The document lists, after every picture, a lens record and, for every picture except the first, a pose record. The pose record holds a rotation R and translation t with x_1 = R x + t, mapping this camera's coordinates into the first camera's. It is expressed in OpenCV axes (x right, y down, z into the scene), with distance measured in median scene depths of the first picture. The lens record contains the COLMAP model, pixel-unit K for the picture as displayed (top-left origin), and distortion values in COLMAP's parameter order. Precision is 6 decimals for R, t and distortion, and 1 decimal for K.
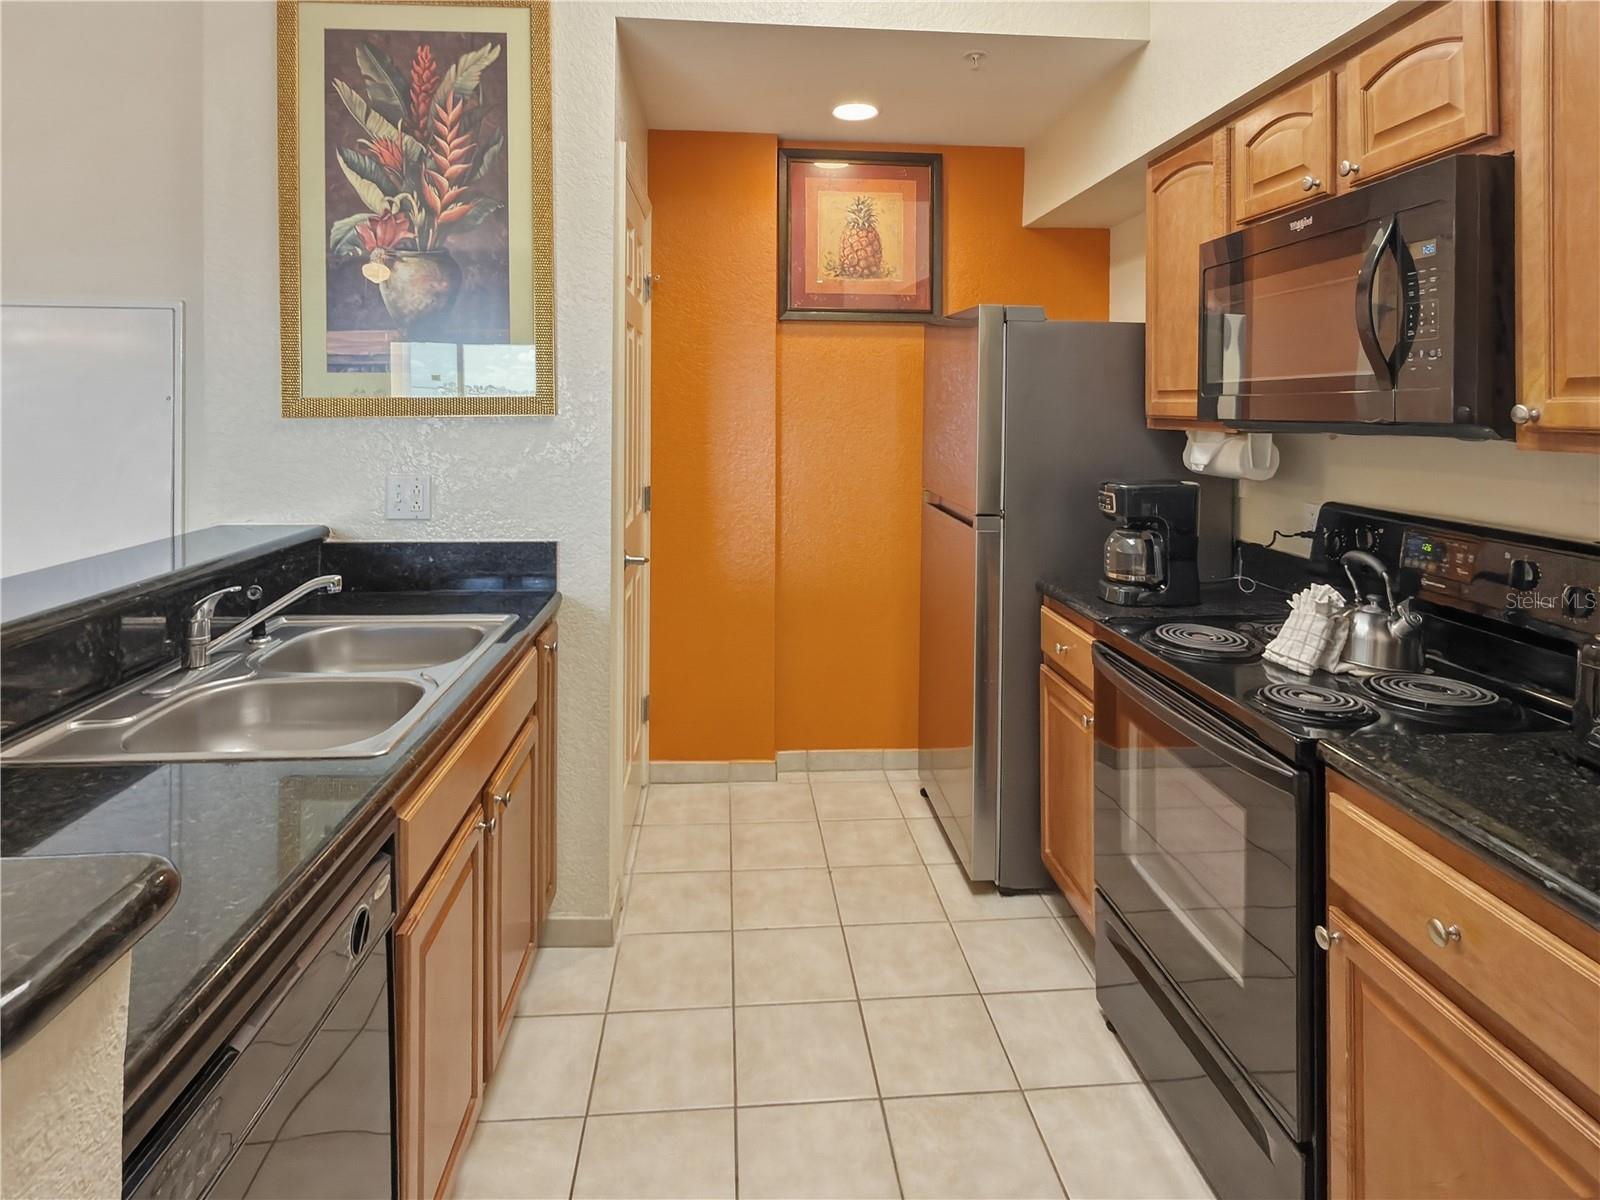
lens RADIAL K [[903.0, 0, 801.5], [0, 903.0, 413.1], [0, 0, 1]] dist [-0.000978, 0.000501]
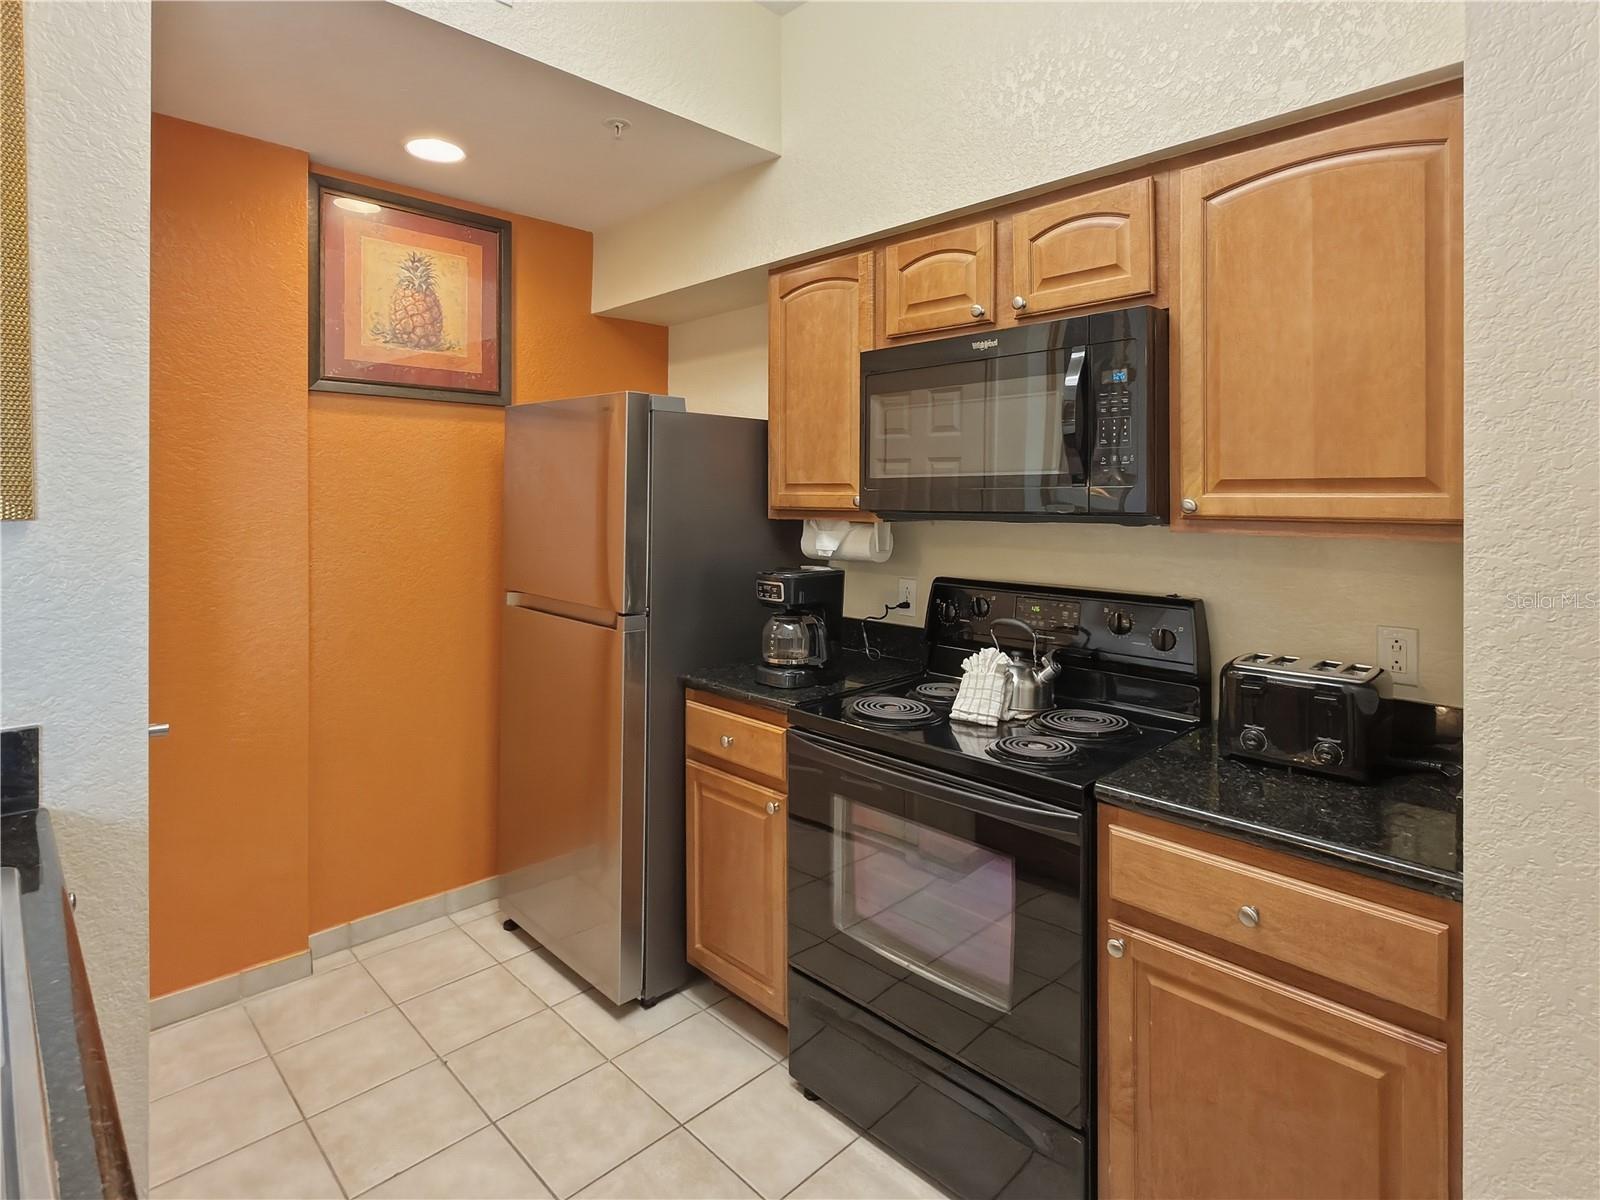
lens RADIAL K [[836.0, 0, 803.0], [0, 836.0, 501.2], [0, 0, 1]] dist [0.000710, 0.000554]
pose [[0.761905, -0.008631, 0.647631, -0.241934], [0.007387, 0.999962, 0.004637, -0.008663], [-0.647646, 0.001252, 0.761940, 0.232579]]
